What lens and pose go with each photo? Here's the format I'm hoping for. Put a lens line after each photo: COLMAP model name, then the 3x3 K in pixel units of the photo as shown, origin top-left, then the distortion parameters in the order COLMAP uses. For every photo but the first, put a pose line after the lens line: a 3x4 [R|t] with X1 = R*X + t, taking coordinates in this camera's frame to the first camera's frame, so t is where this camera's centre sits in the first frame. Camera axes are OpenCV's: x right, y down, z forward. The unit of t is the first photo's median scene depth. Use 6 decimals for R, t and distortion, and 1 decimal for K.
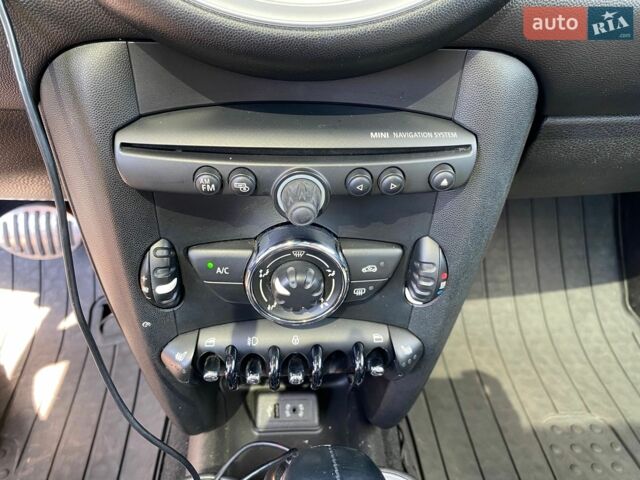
lens RADIAL K [[491.2, 0, 321.2], [0, 491.2, 233.2], [0, 0, 1]] dist [0.000659, -0.010719]
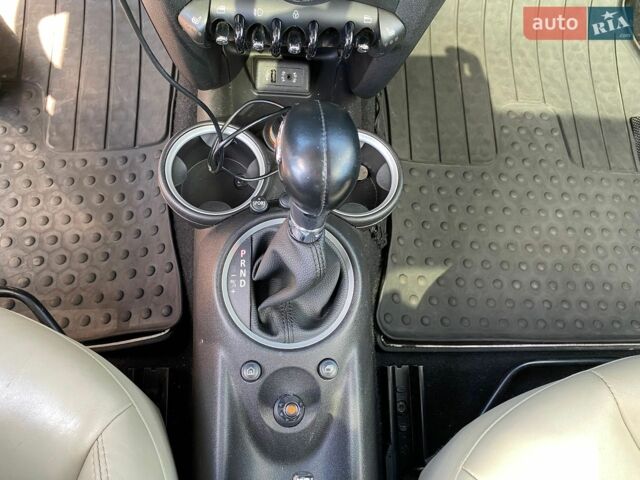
lens RADIAL K [[491.2, 0, 321.2], [0, 491.2, 233.2], [0, 0, 1]] dist [0.000659, -0.010719]
pose [[0.996374, 0.070344, 0.047869, -0.008574], [-0.085010, 0.799283, 0.594912, -0.041706], [0.003588, -0.596824, 0.802364, -0.153074]]
